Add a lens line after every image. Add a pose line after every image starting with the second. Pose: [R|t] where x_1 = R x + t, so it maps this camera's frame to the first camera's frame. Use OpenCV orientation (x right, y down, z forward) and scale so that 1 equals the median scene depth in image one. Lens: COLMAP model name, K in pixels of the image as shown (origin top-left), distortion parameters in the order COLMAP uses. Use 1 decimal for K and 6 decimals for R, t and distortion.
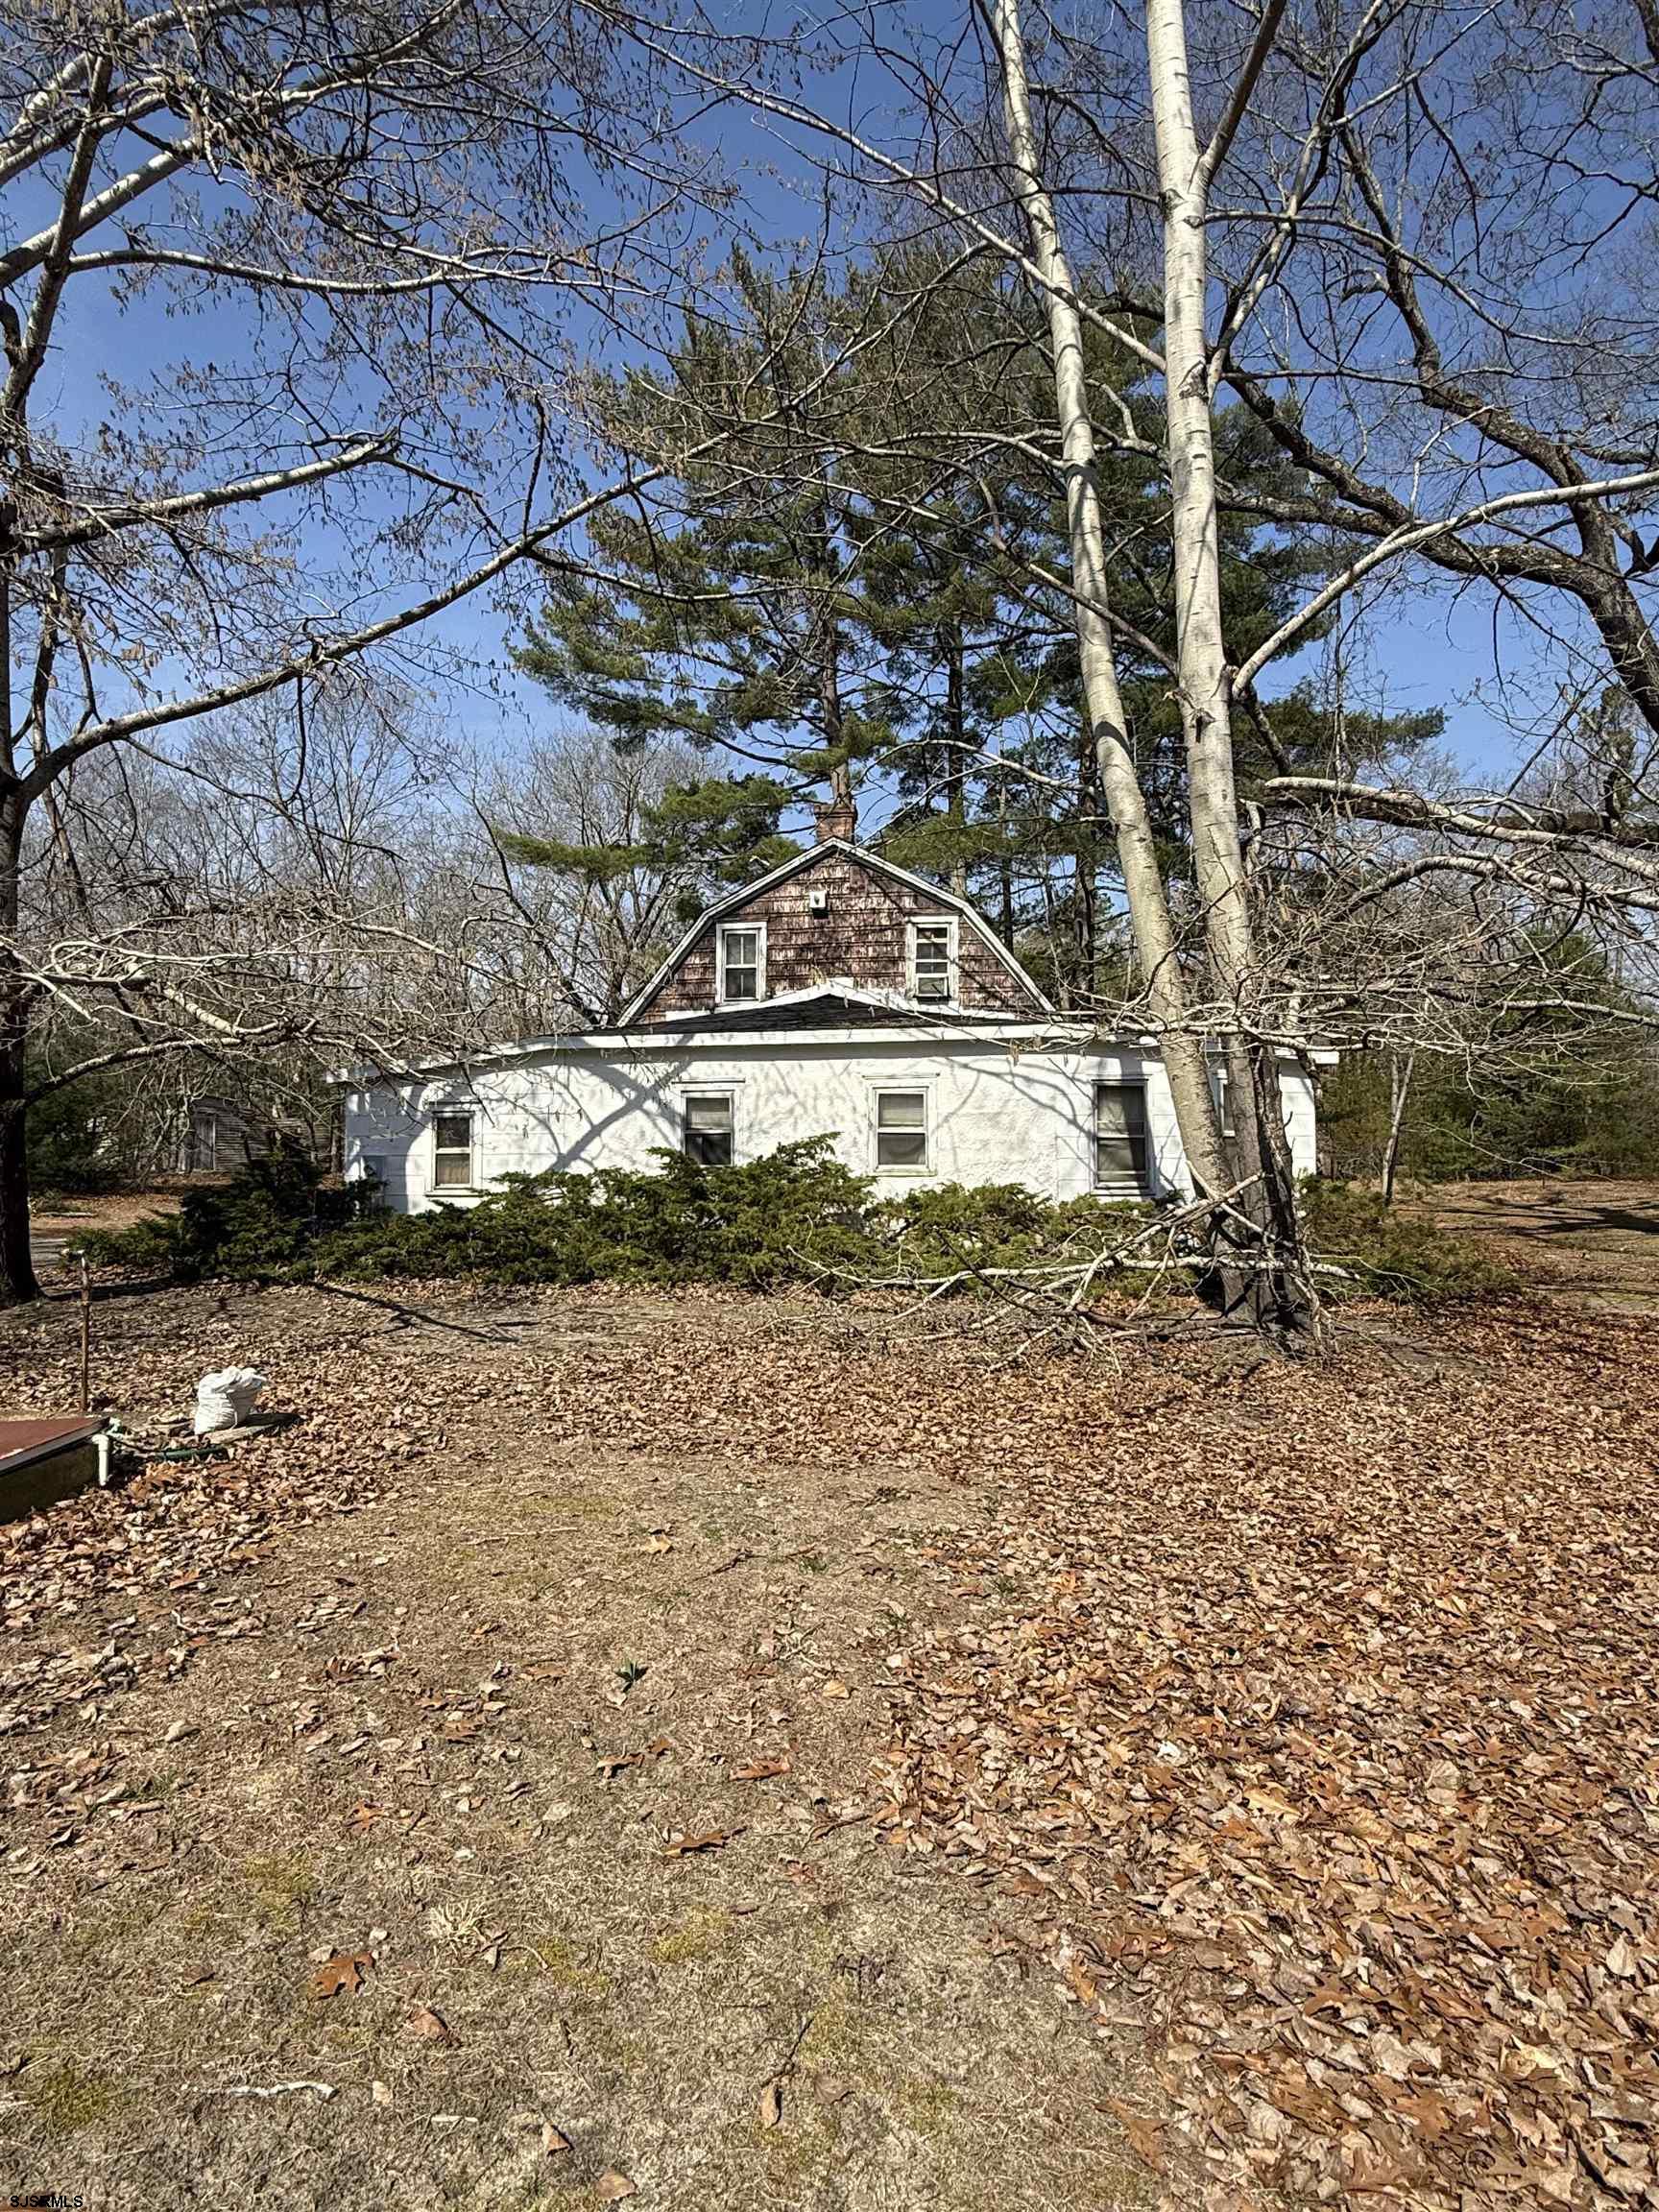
lens RADIAL K [[1157.0, 0, 841.0], [0, 1157.0, 1099.8], [0, 0, 1]] dist [-0.003937, -0.000087]
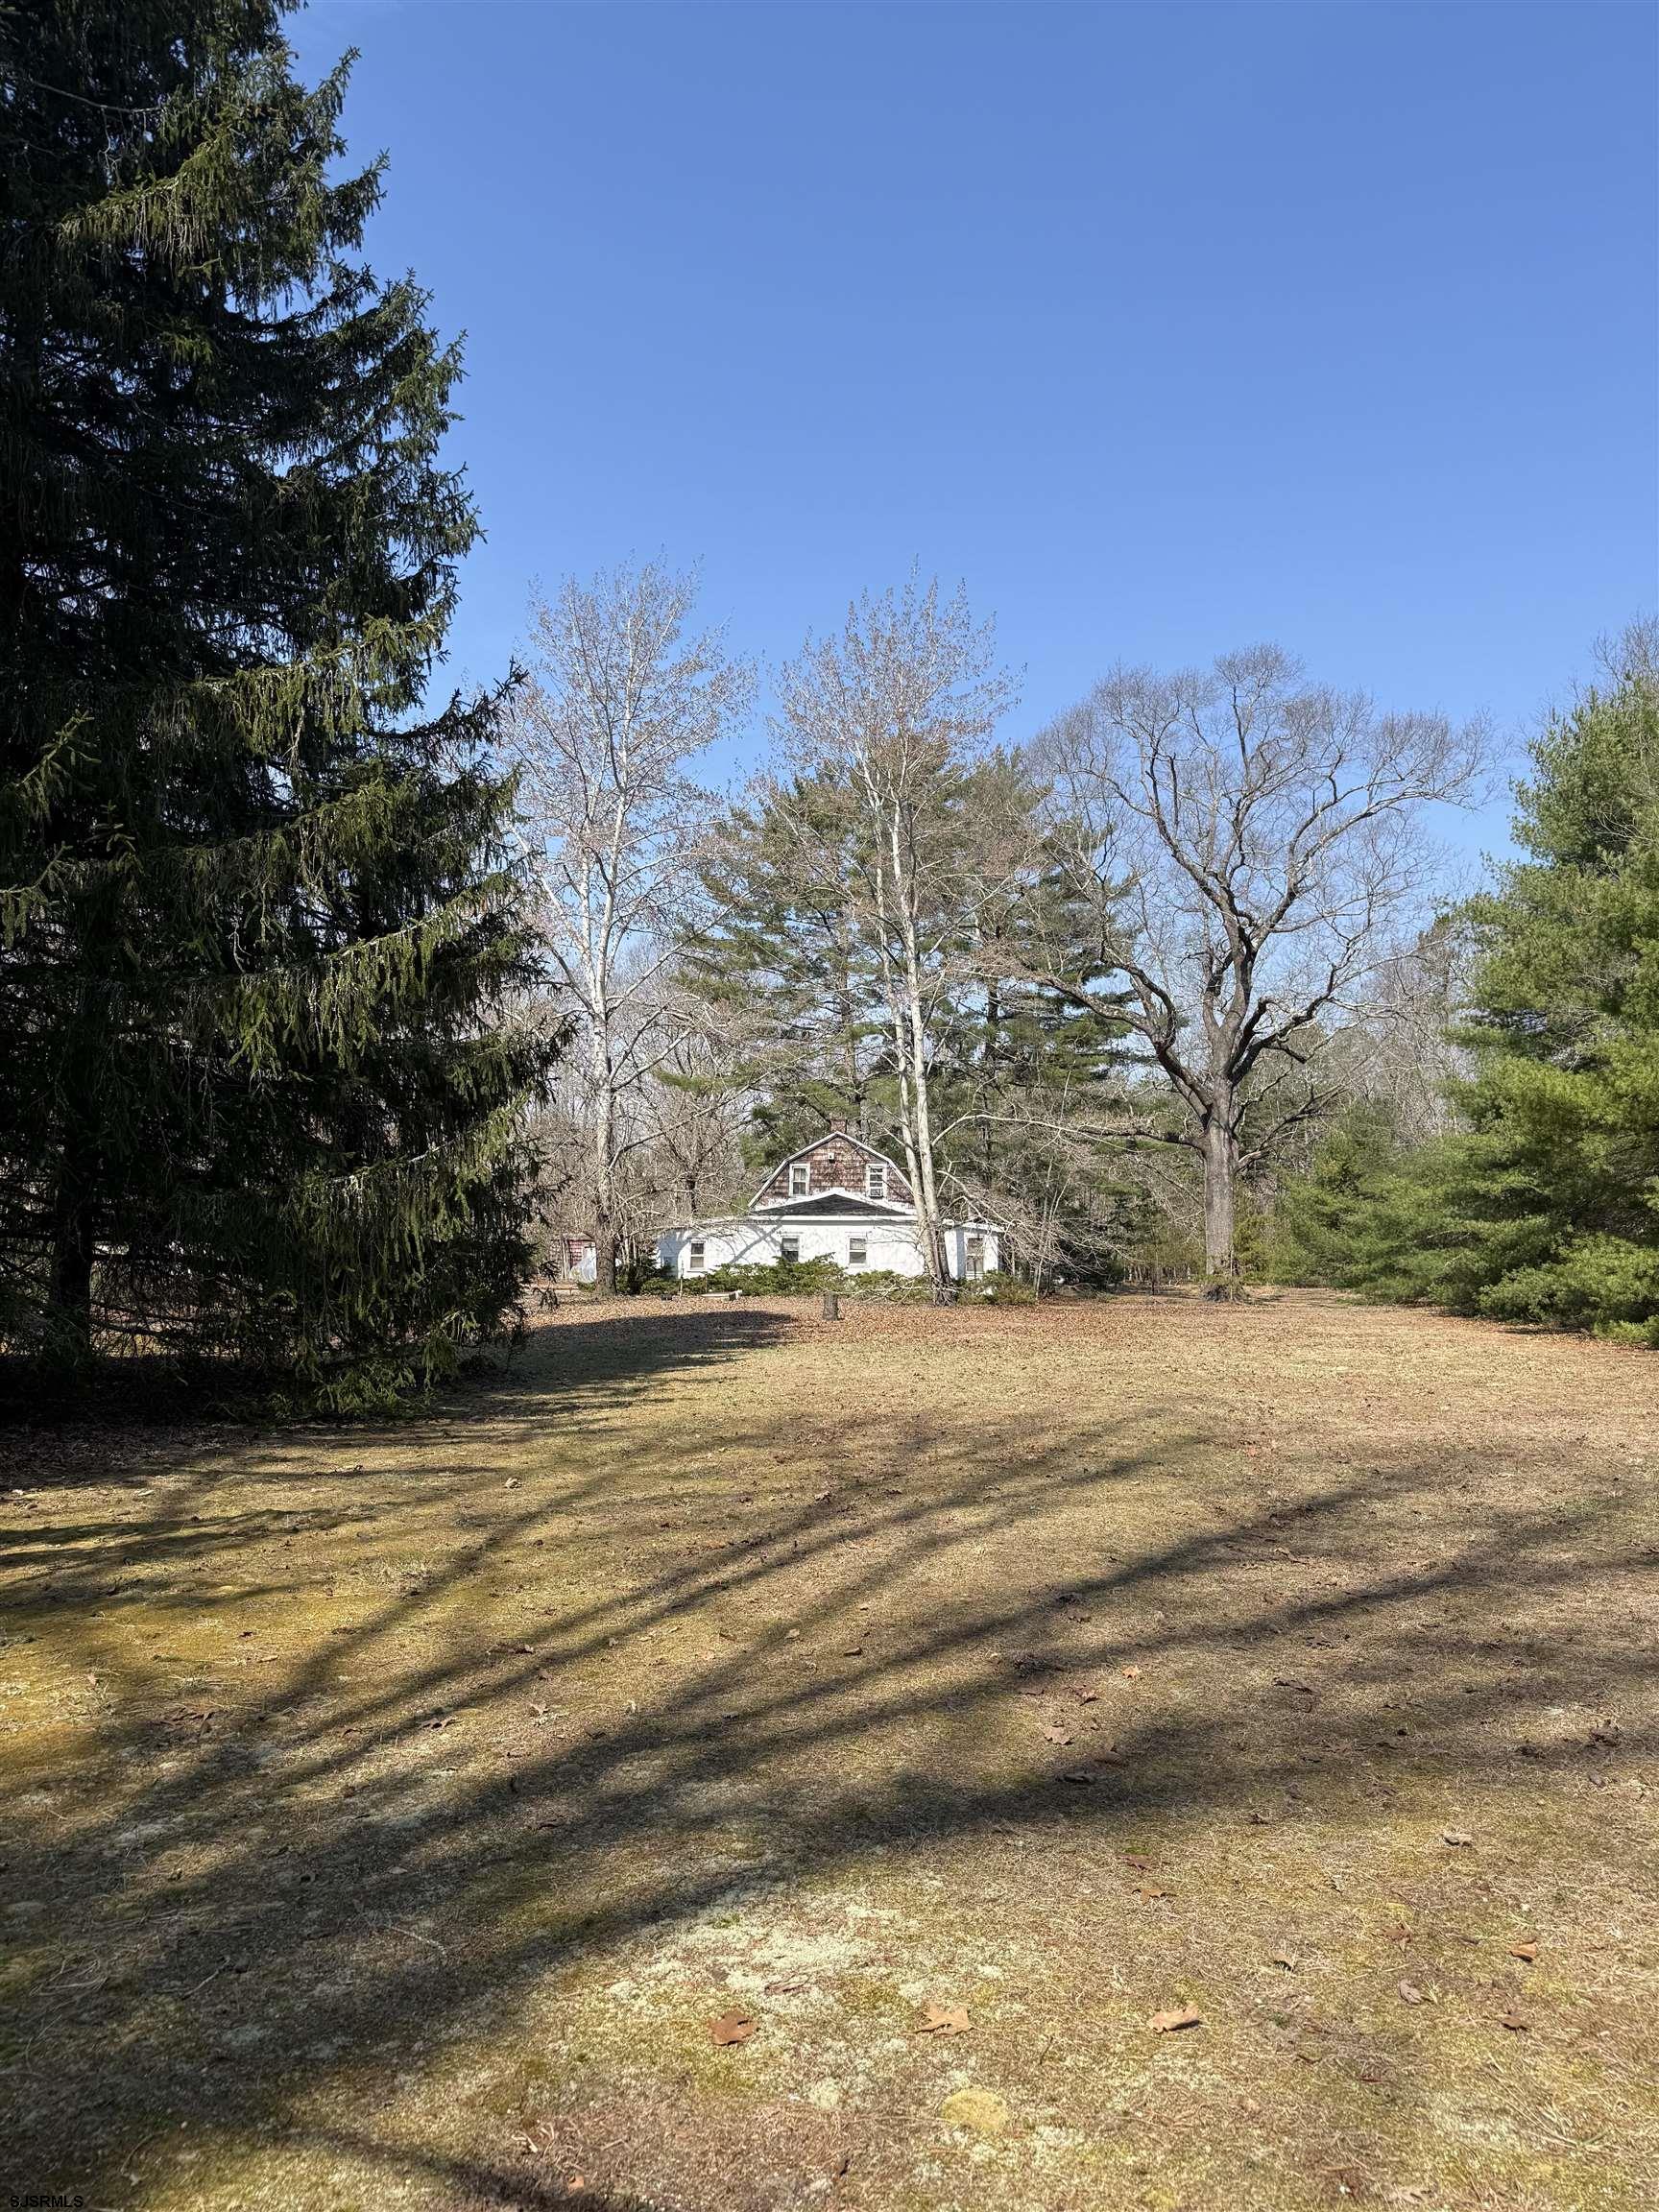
lens RADIAL K [[1539.0, 0, 826.0], [0, 1539.0, 1089.8], [0, 0, 1]] dist [0.089294, -0.000189]
pose [[0.999202, 0.012896, -0.037804, 0.109682], [-0.015091, 0.998181, -0.058367, -0.144066], [0.036983, 0.058891, 0.997579, -2.749166]]
